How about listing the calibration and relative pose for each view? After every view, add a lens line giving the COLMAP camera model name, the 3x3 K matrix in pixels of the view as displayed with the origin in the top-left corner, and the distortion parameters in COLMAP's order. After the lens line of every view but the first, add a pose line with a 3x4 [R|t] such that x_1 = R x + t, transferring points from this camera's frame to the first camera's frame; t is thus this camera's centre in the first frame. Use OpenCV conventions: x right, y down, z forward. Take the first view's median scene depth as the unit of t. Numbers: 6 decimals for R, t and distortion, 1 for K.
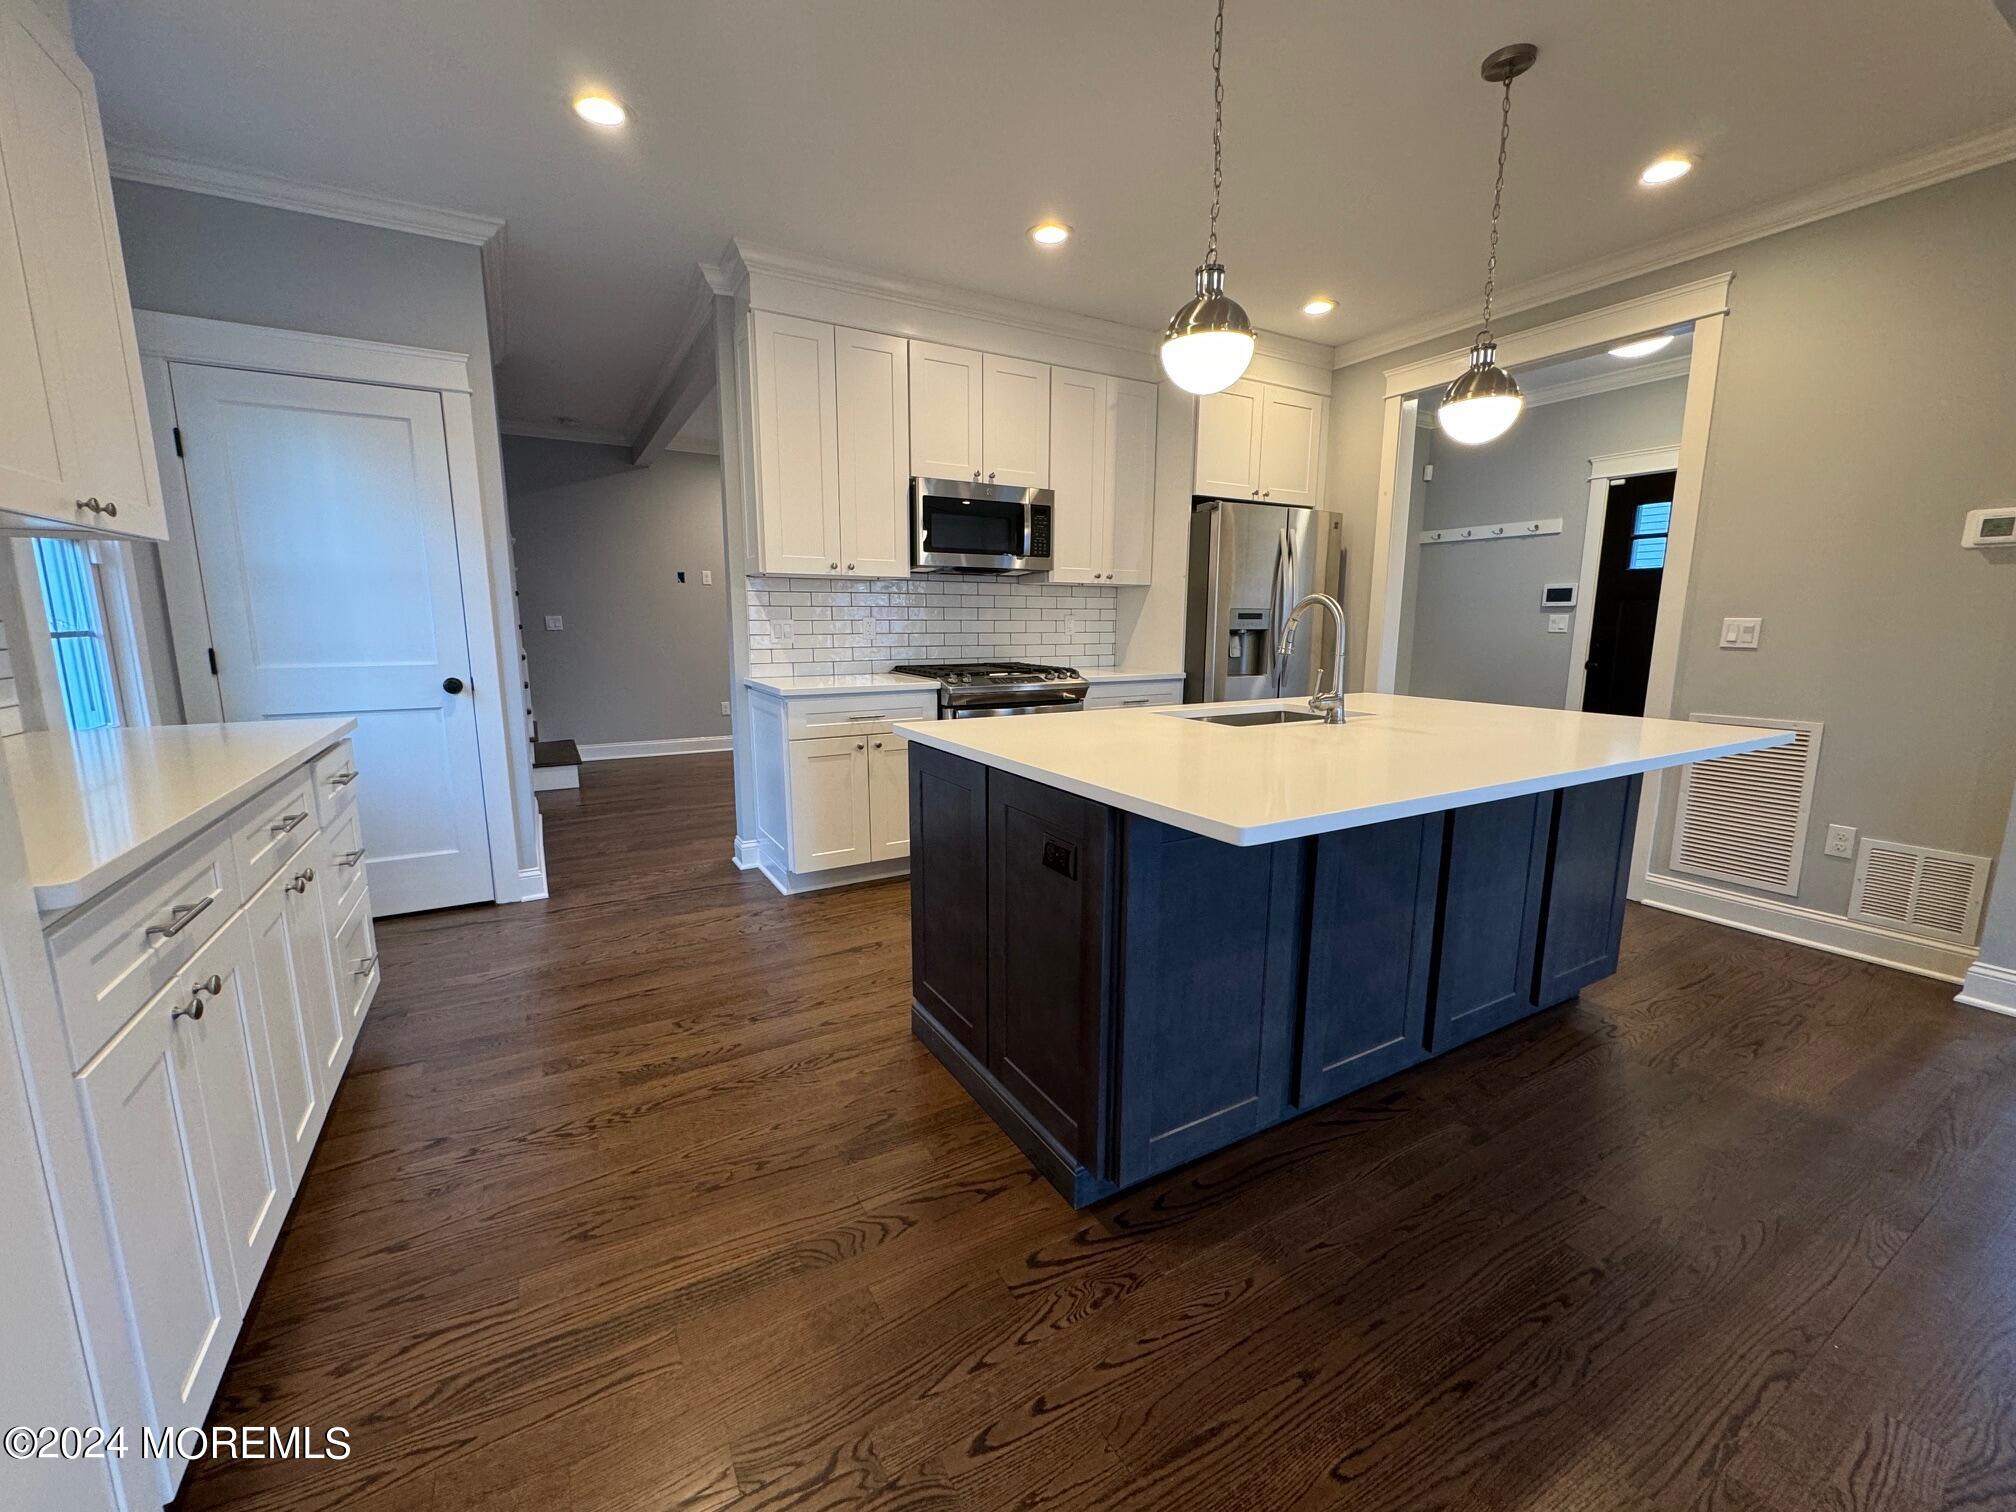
lens RADIAL K [[802.7, 0, 1003.5], [0, 802.7, 755.6], [0, 0, 1]] dist [-0.002214, 0.000178]
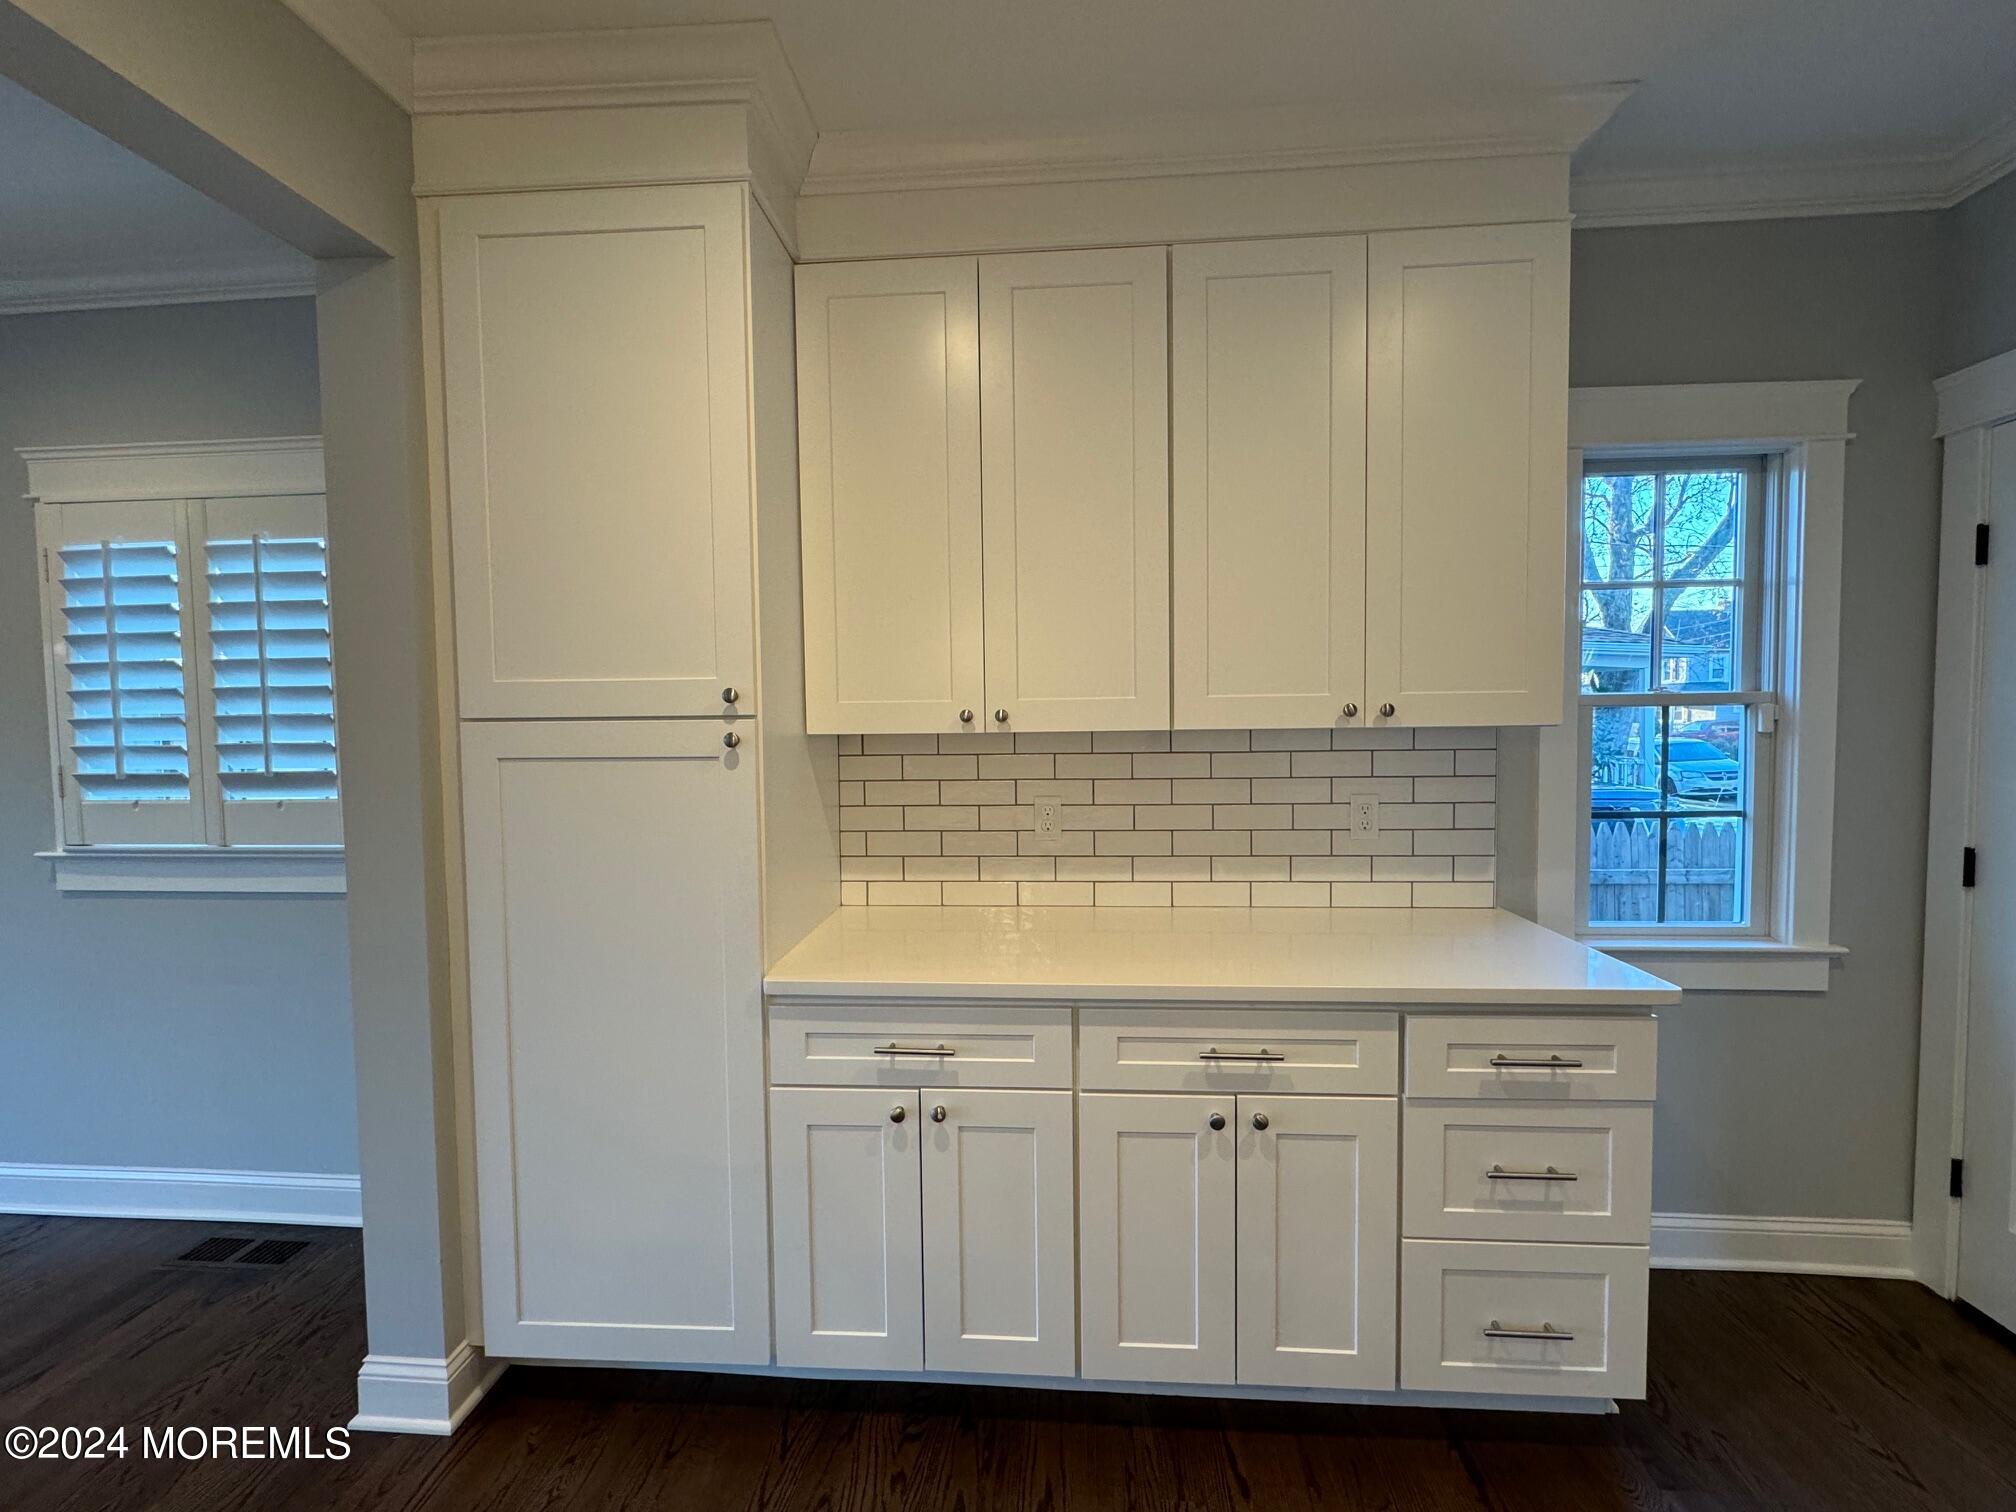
lens RADIAL K [[859.7, 0, 1006.7], [0, 859.7, 754.3], [0, 0, 1]] dist [-0.001922, 0.000926]
pose [[-0.564661, 0.043109, -0.824196, 0.020782], [-0.126532, 0.982307, 0.138067, -0.149064], [0.815565, 0.182249, -0.549216, 0.528283]]
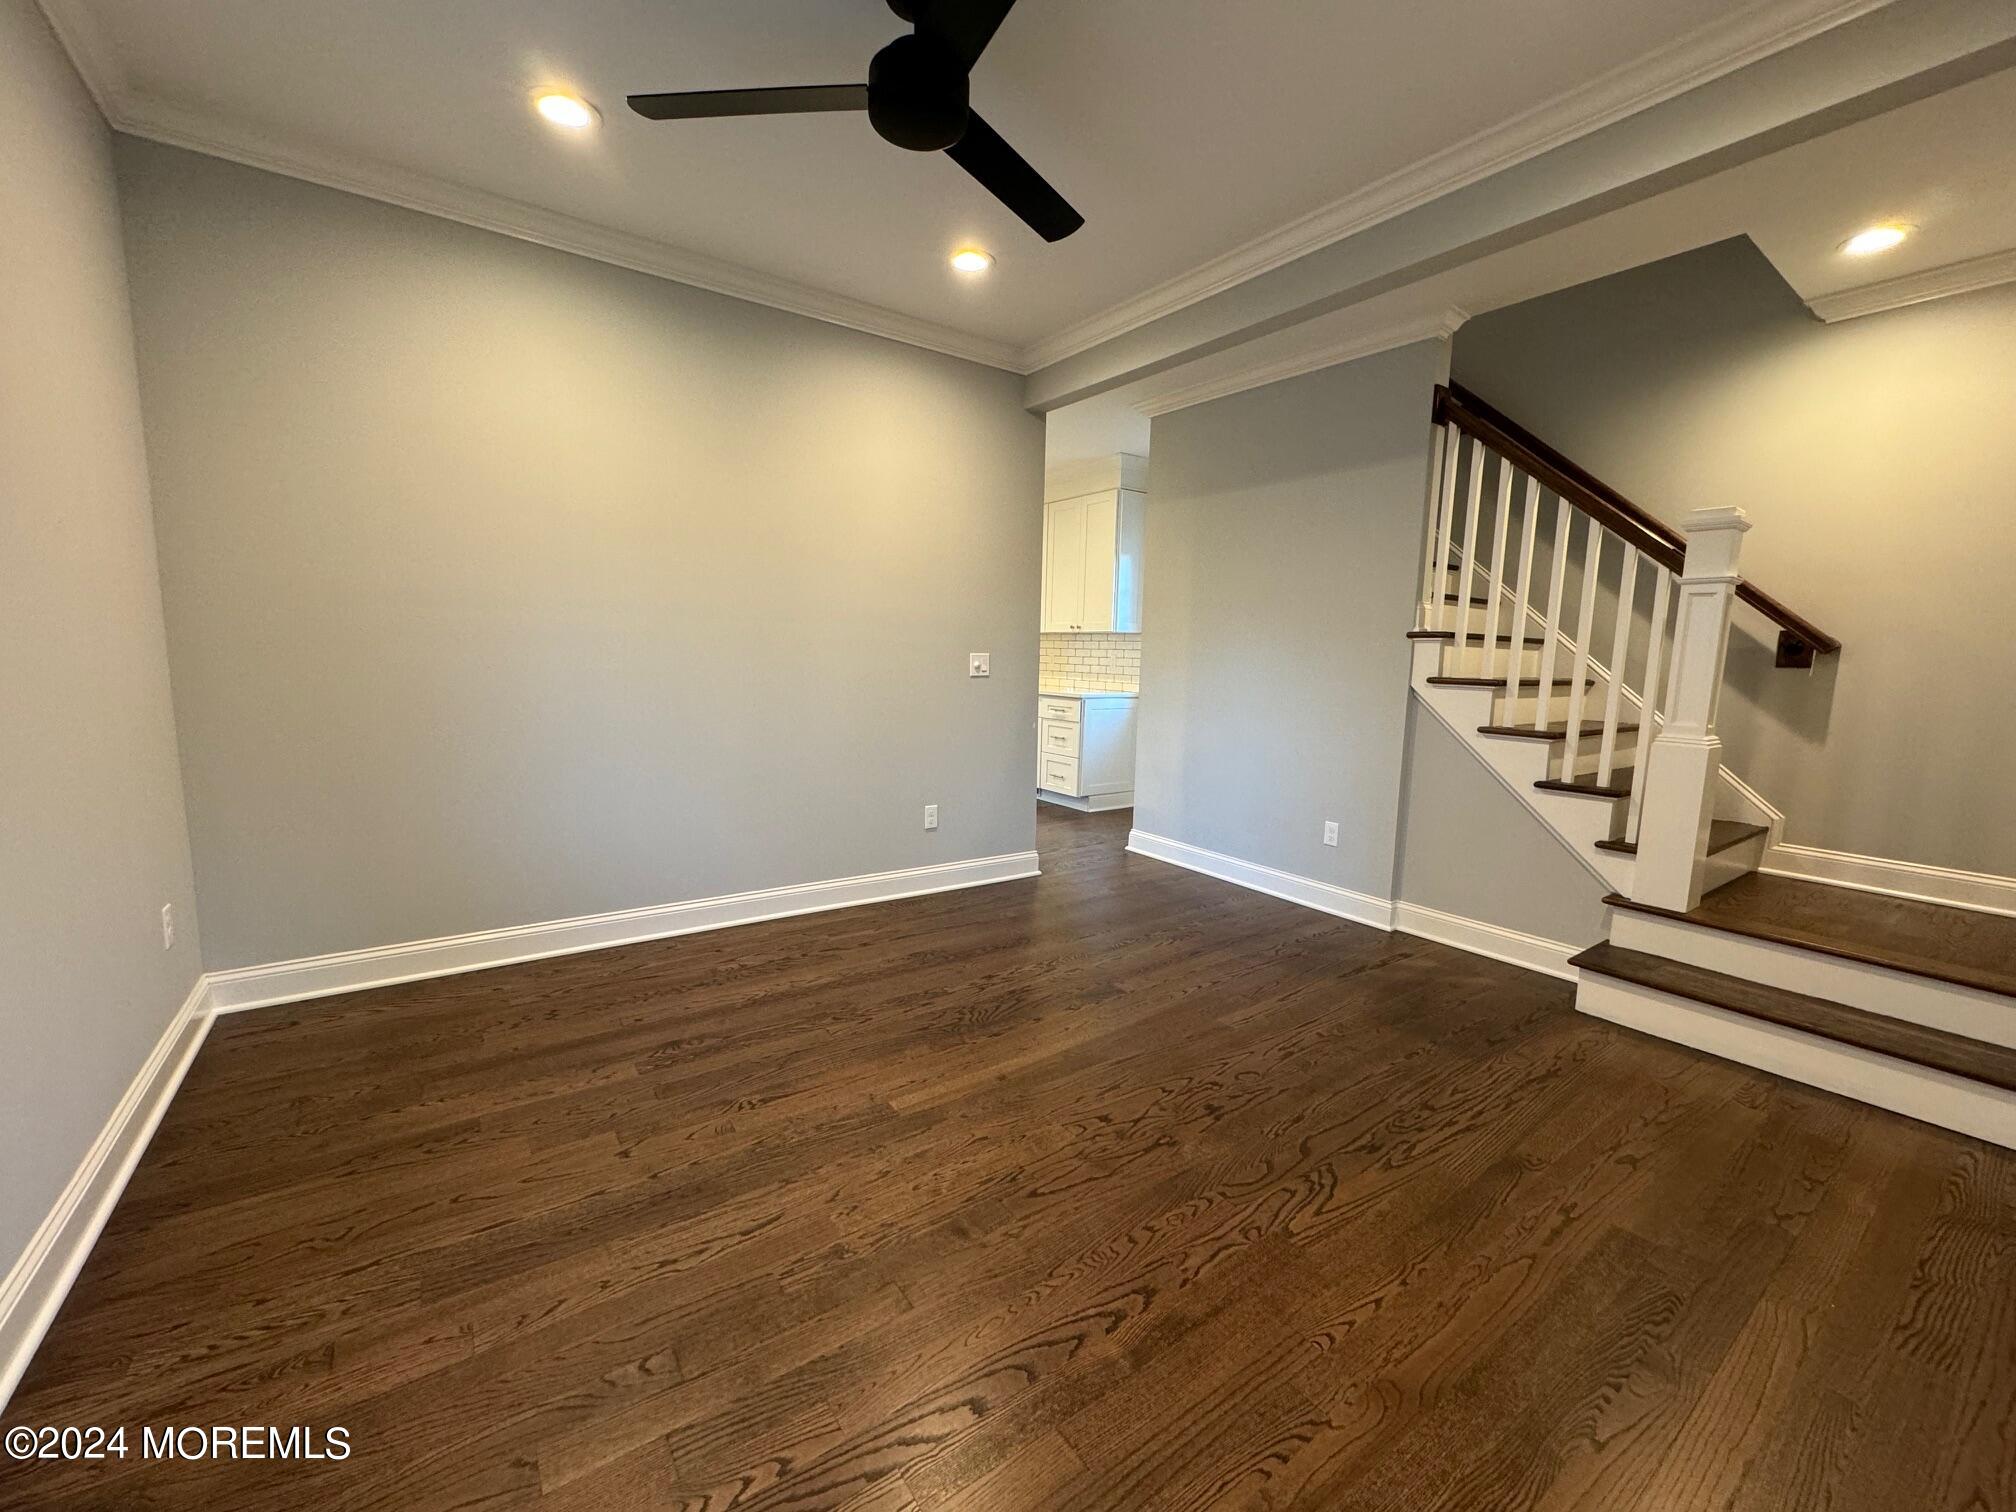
lens RADIAL K [[798.1, 0, 1010.3], [0, 798.1, 756.8], [0, 0, 1]] dist [-0.000196, -0.000001]
pose [[-0.994722, -0.009068, -0.102202, -0.187495], [-0.039225, 0.954033, 0.297123, -0.358901], [0.094809, 0.299564, -0.949354, 2.040389]]
